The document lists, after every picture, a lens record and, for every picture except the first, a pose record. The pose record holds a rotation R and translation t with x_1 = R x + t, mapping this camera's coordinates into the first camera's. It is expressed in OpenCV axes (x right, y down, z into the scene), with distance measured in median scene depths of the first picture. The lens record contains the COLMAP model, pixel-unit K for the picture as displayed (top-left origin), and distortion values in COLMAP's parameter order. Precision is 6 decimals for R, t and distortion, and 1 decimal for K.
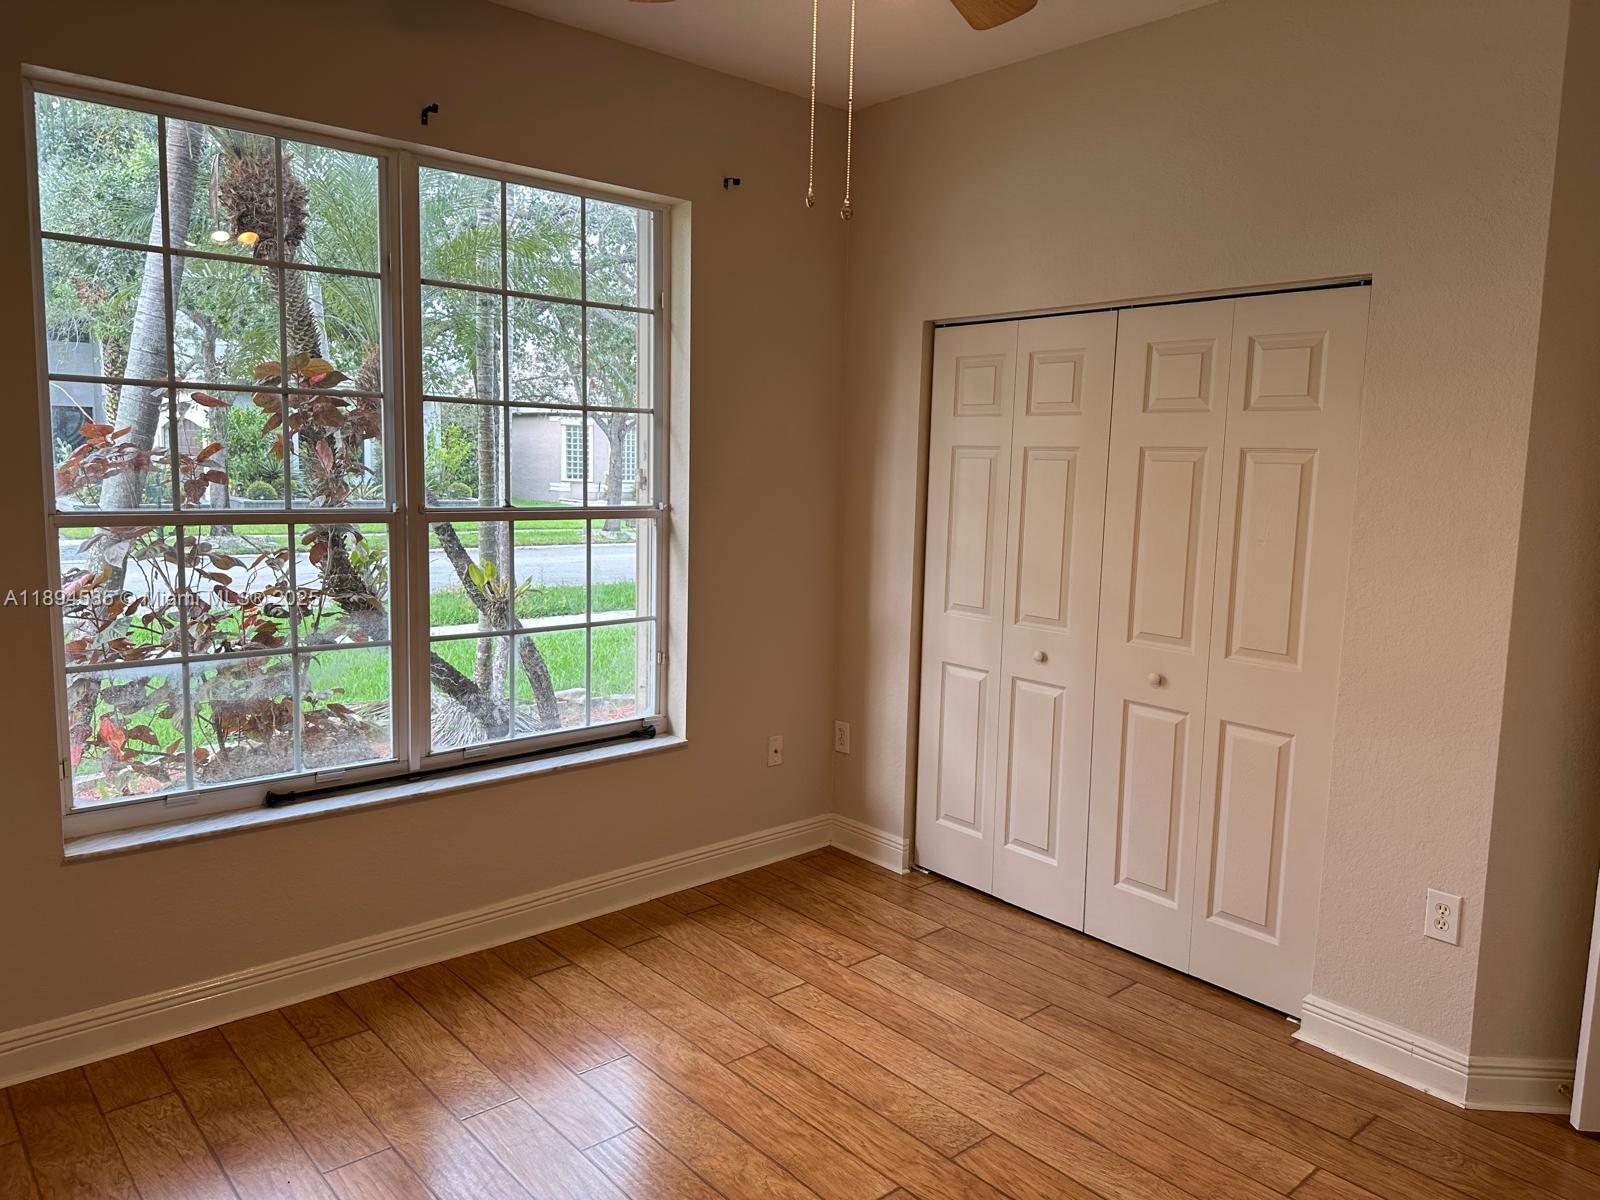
lens RADIAL K [[1109.4, 0, 813.0], [0, 1109.4, 605.0], [0, 0, 1]] dist [0.121924, -0.159178]
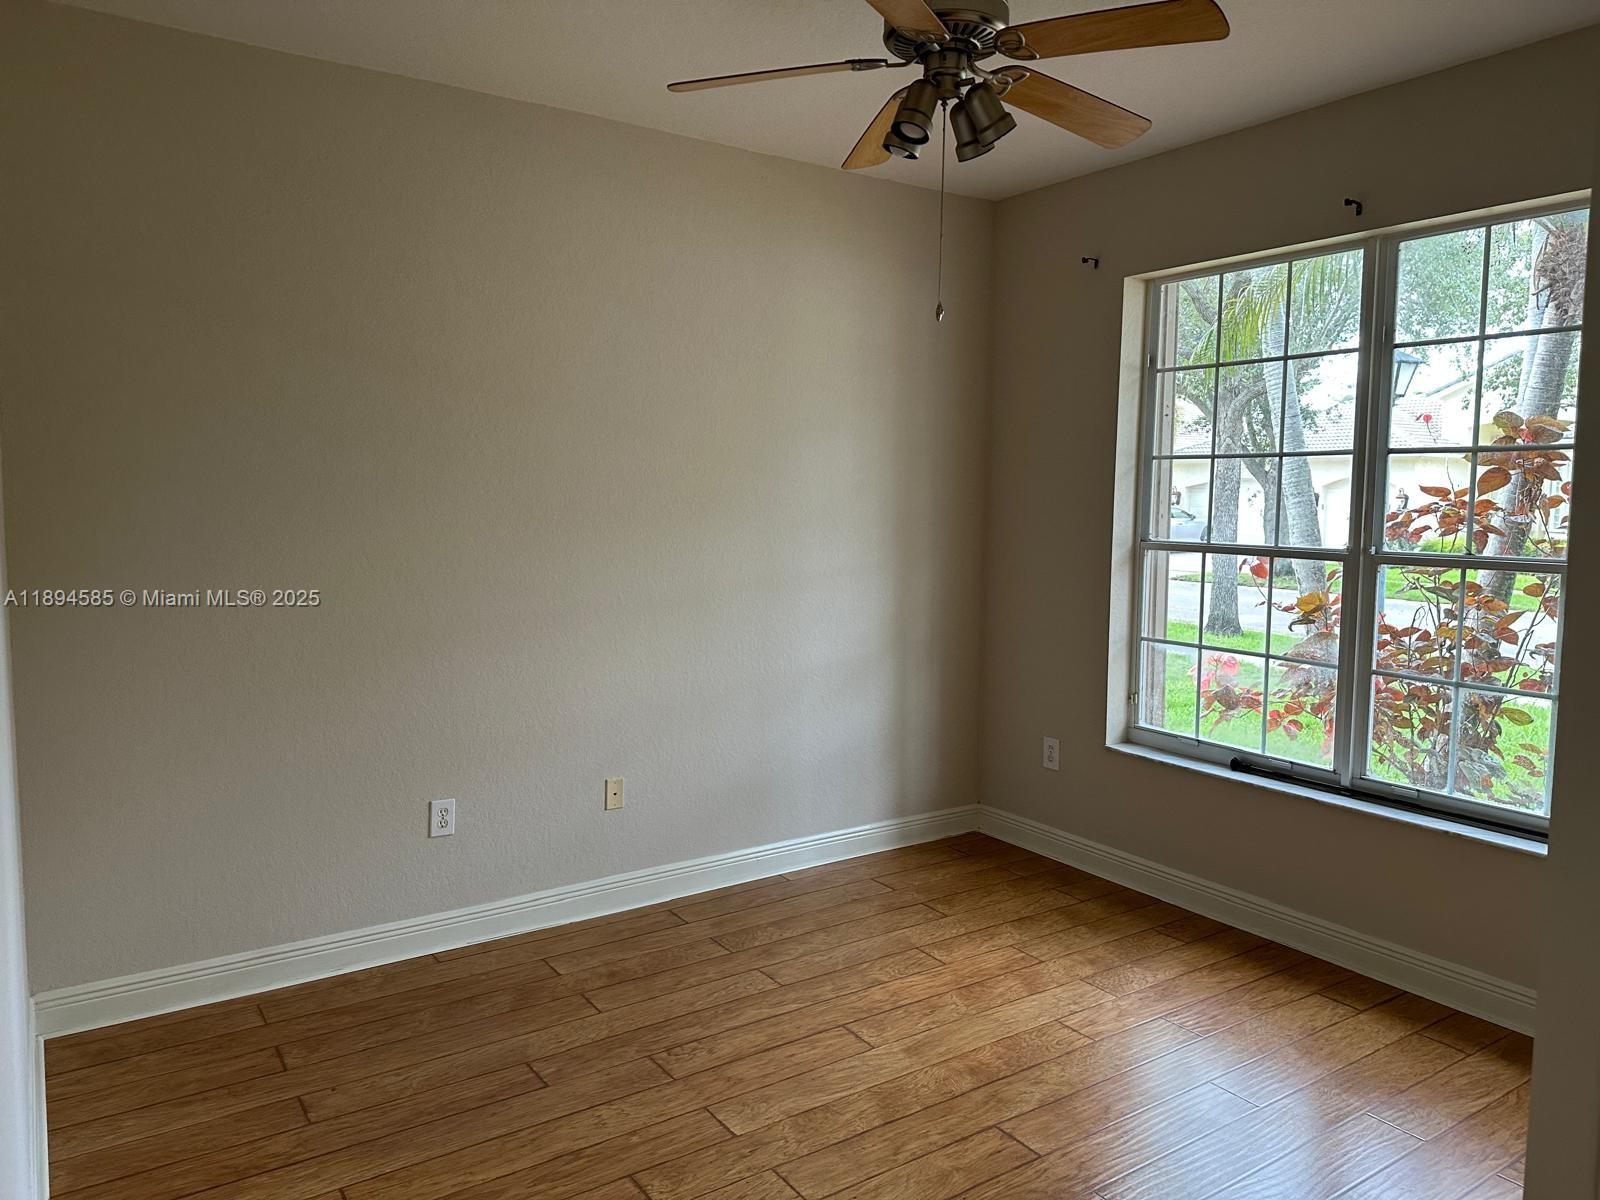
lens RADIAL K [[1109.4, 0, 813.0], [0, 1109.4, 605.0], [0, 0, 1]] dist [0.121924, -0.159178]
pose [[-0.144659, 0.072619, -0.986813, 0.850807], [-0.137370, 0.986172, 0.092709, -0.063310], [0.979900, 0.148970, -0.132683, 0.639669]]
